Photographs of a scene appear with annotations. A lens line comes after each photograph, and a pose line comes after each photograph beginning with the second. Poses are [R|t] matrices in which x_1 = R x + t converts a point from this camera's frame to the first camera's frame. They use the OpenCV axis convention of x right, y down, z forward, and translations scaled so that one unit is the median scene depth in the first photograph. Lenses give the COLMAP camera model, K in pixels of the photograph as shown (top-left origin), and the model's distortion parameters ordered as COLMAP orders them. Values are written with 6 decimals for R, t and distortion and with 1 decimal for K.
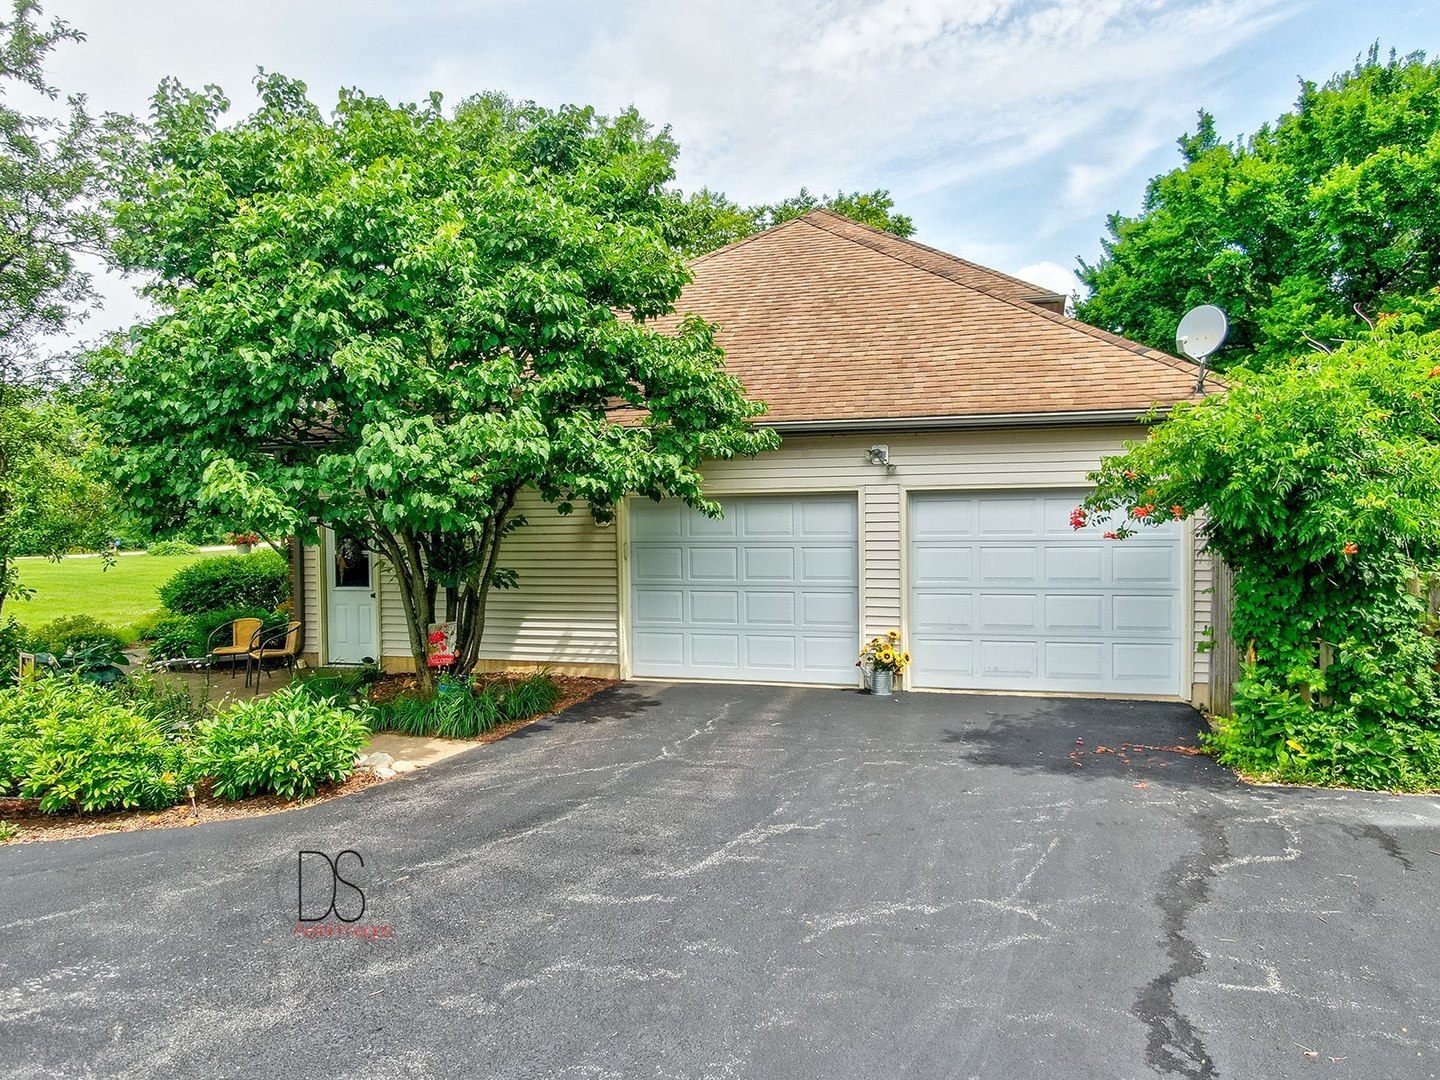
lens RADIAL K [[1021.2, 0, 724.7], [0, 1021.2, 558.0], [0, 0, 1]] dist [-0.001056, -0.003499]
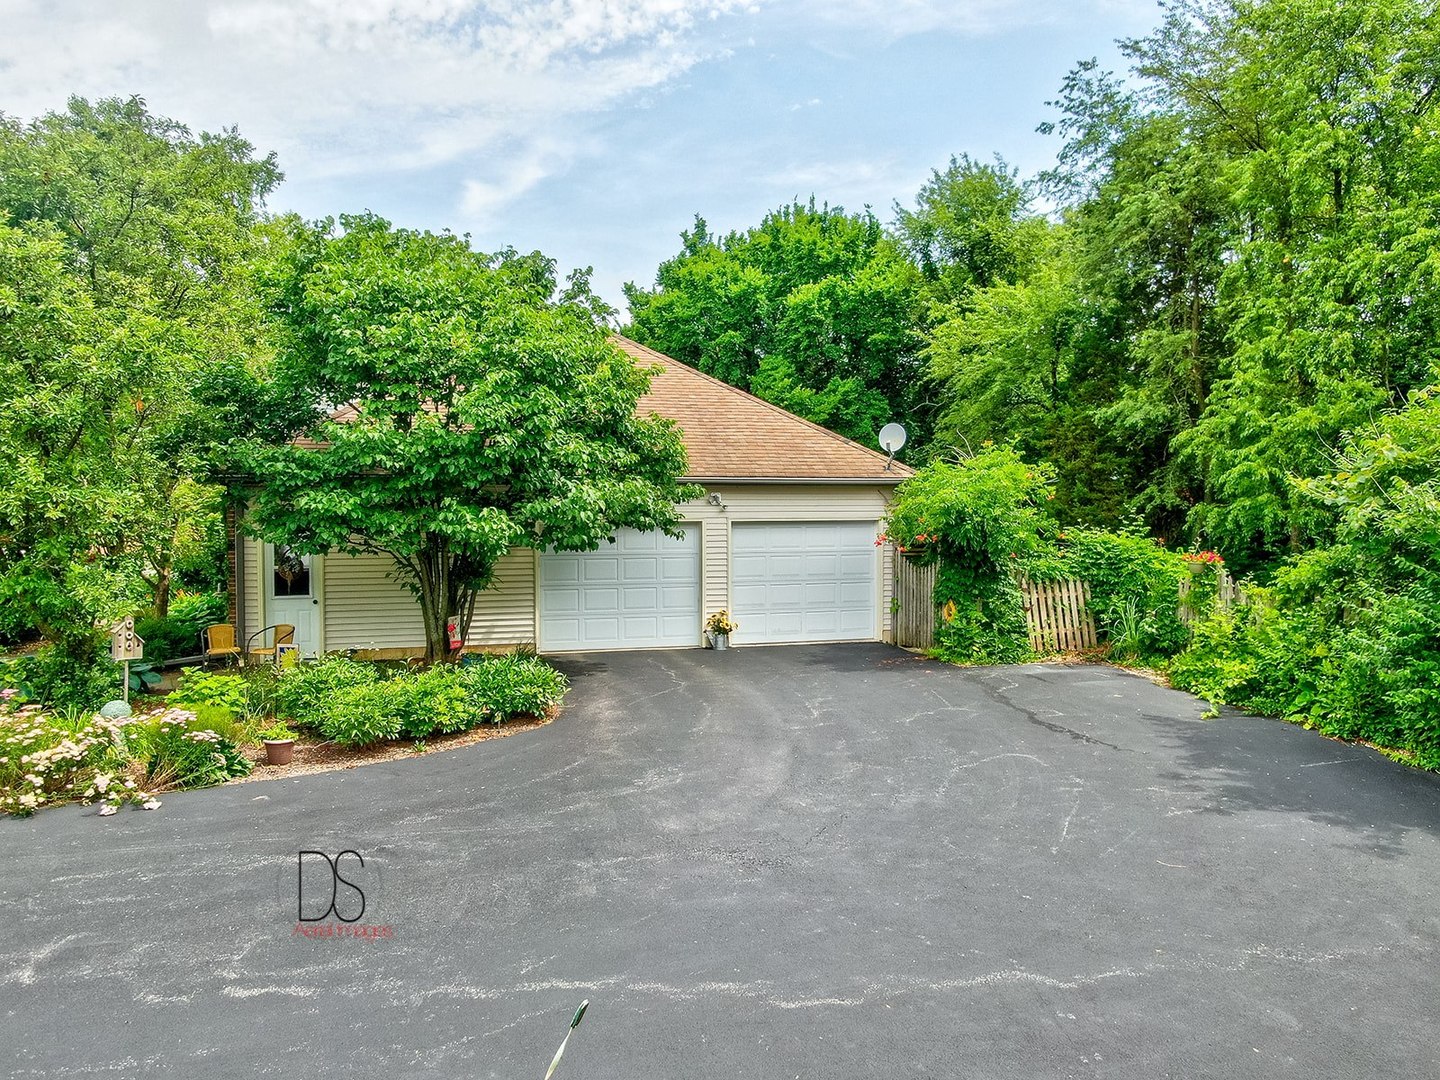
lens RADIAL K [[1031.3, 0, 720.0], [0, 1031.3, 540.0], [0, 0, 1]] dist [0.006967, 0.000523]
pose [[0.842365, -0.004364, 0.538889, -0.272094], [0.017408, 0.999666, -0.019116, -0.002337], [-0.538626, 0.025484, 0.842160, -0.135965]]
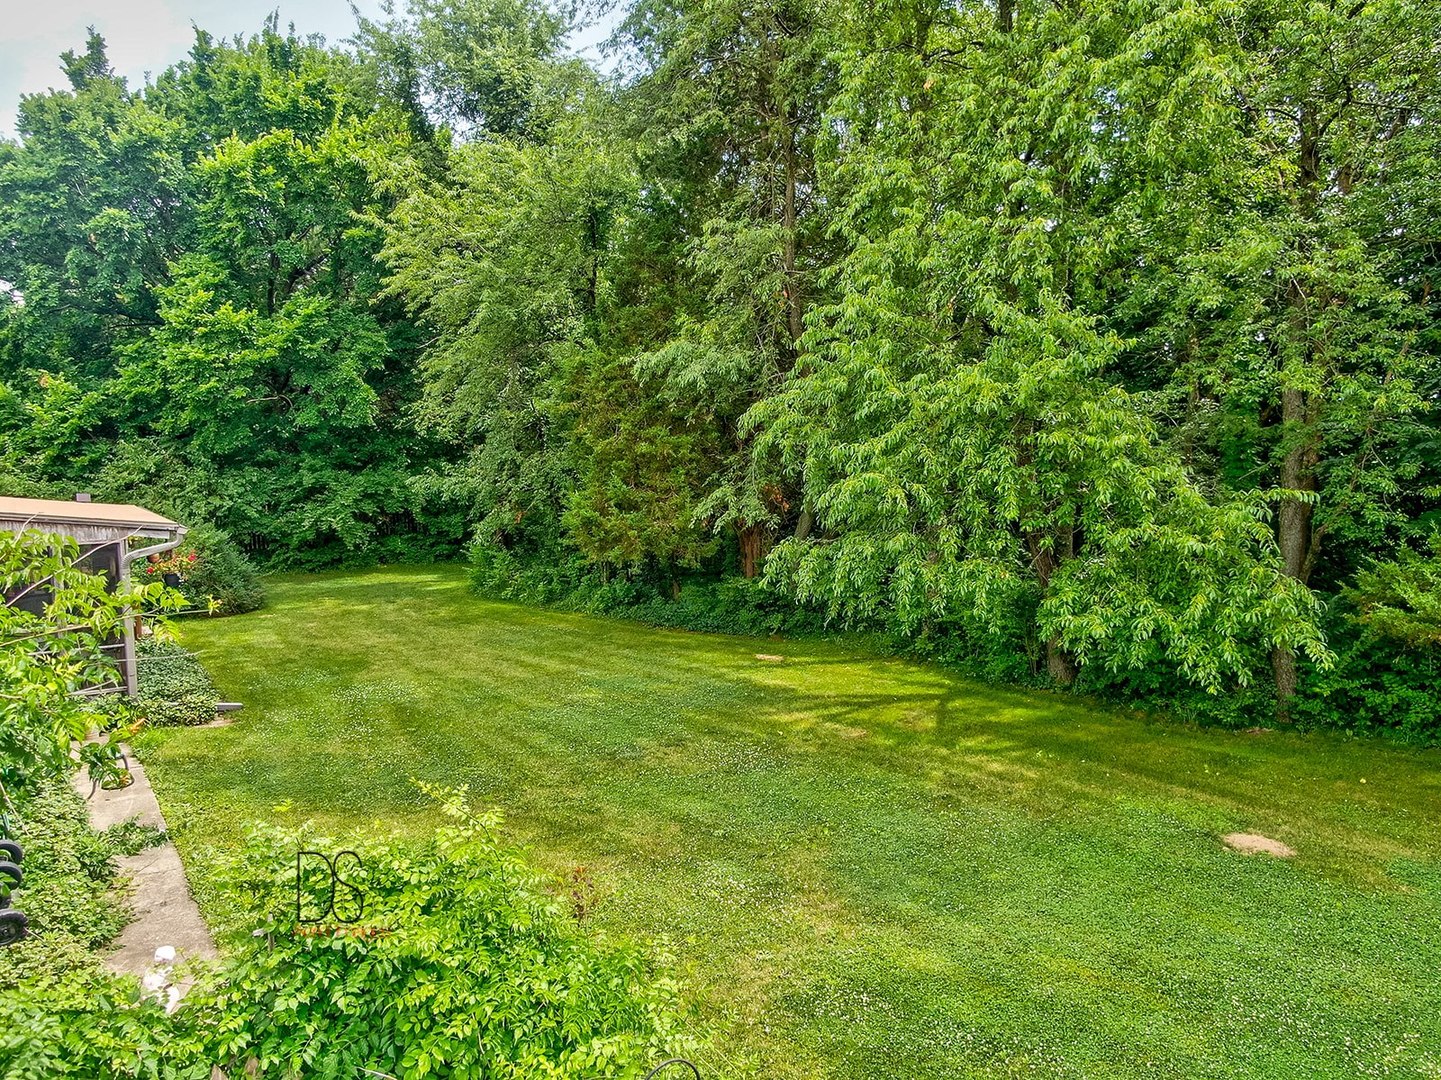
lens RADIAL K [[1023.8, 0, 720.5], [0, 1023.8, 540.0], [0, 0, 1]] dist [0.001433, -0.002123]
pose [[0.618655, -0.066049, 0.782882, 0.141487], [0.037117, 0.997804, 0.054851, -0.066289], [-0.784786, -0.004875, 0.619748, 0.106896]]
